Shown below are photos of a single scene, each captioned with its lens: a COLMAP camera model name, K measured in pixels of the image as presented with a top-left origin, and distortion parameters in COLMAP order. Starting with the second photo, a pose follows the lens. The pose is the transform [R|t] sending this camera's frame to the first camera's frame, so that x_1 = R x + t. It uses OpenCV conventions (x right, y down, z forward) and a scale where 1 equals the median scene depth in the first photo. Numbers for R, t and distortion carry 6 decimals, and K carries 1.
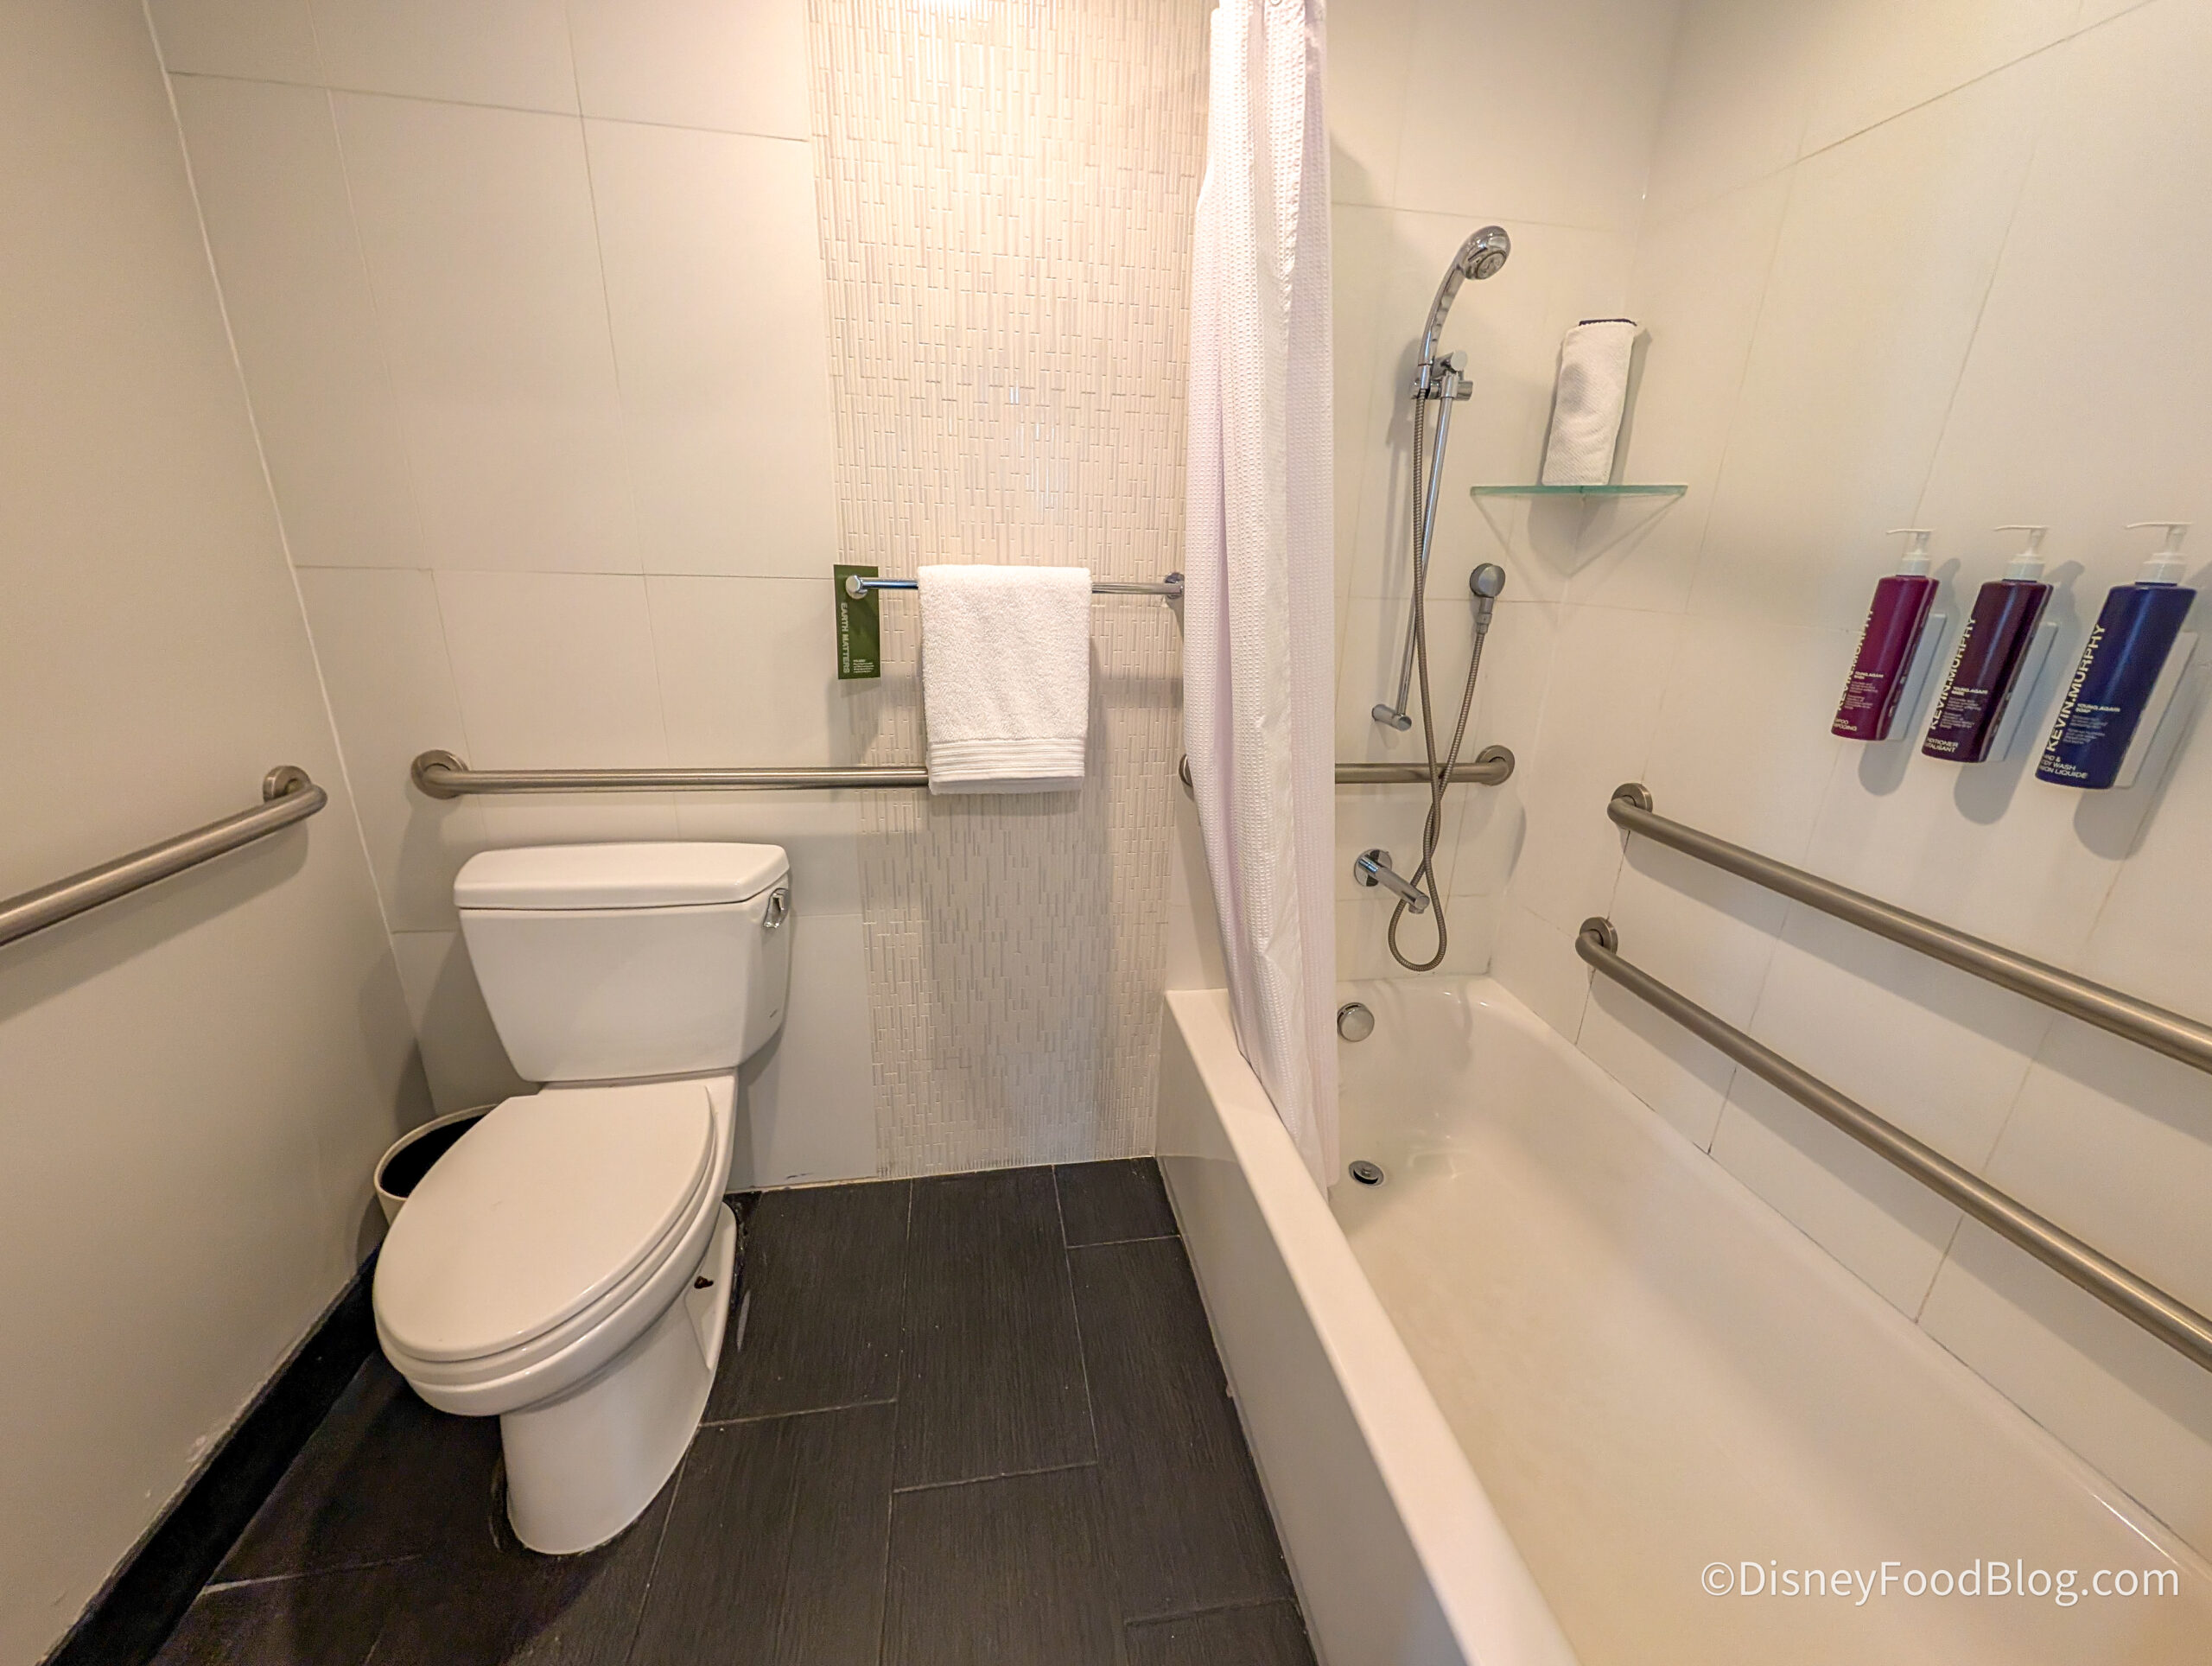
lens RADIAL K [[837.7, 0, 1102.9], [0, 837.7, 837.3], [0, 0, 1]] dist [-0.000430, 0.000195]
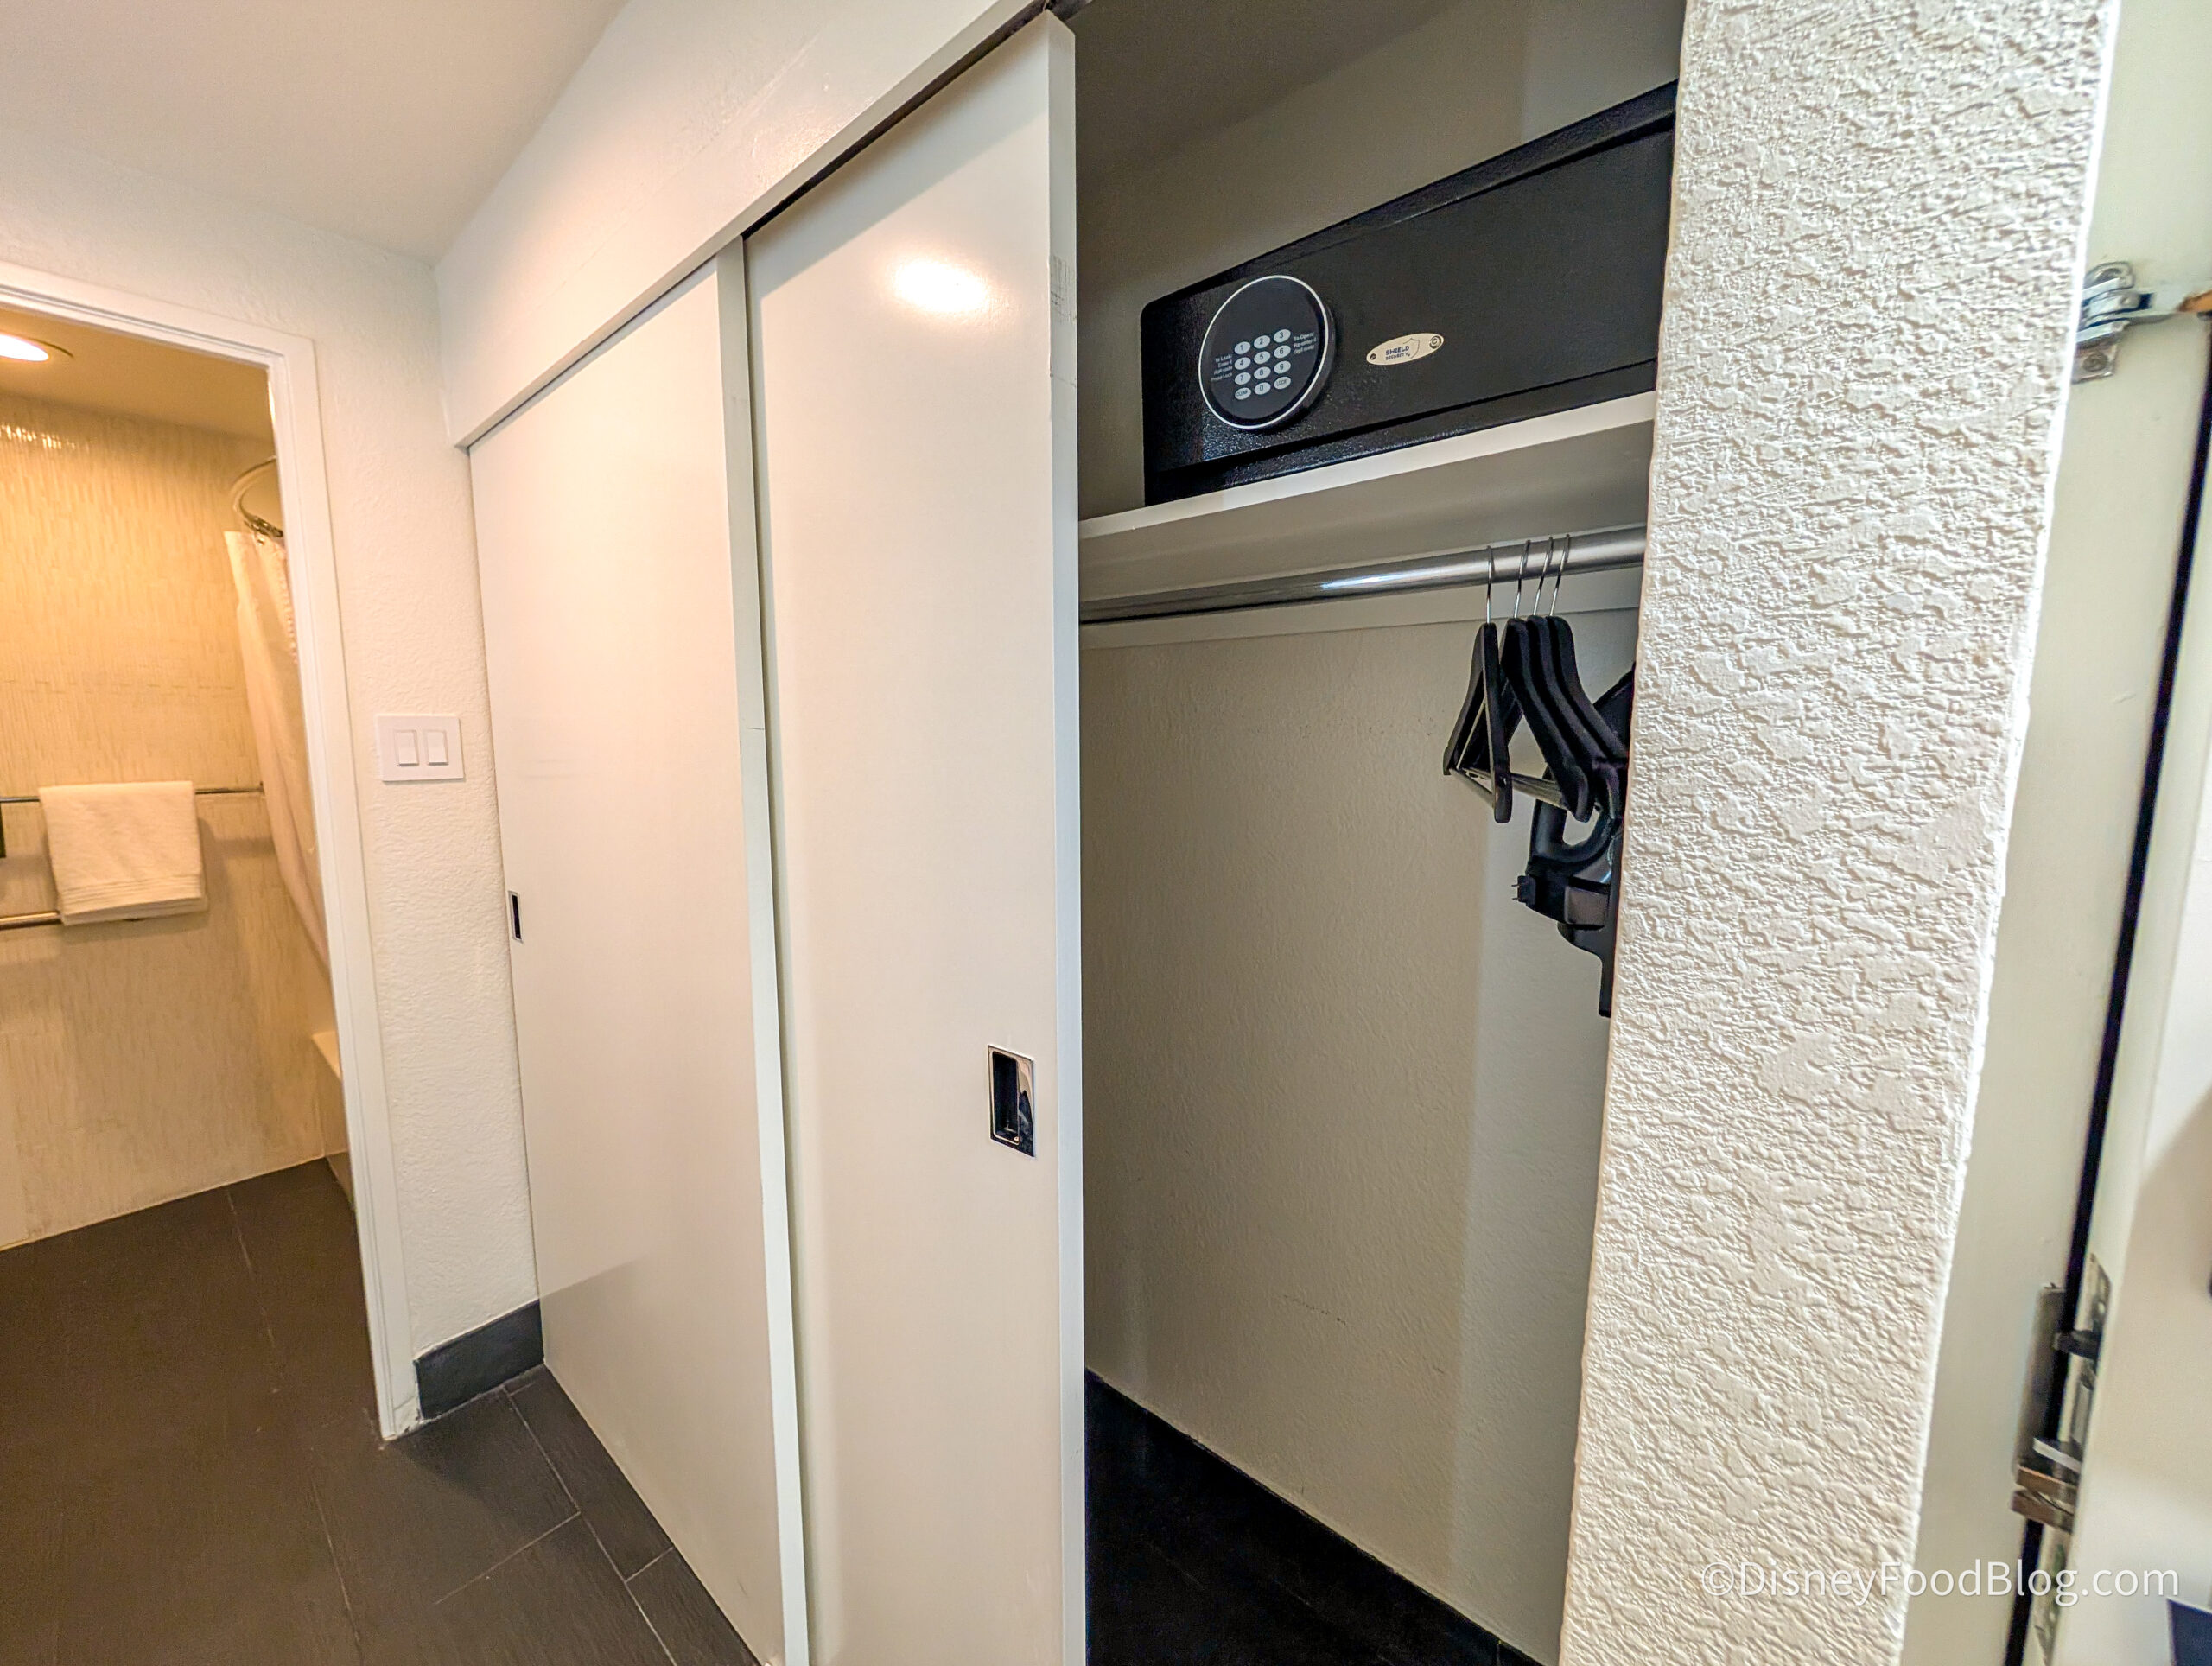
lens RADIAL K [[837.7, 0, 1106.2], [0, 837.7, 836.1], [0, 0, 1]] dist [-0.000430, 0.000195]
pose [[0.754498, -0.112763, 0.646542, 0.281357], [0.239499, 0.964499, -0.111273, 0.443220], [-0.611042, 0.238801, 0.754719, -1.464863]]
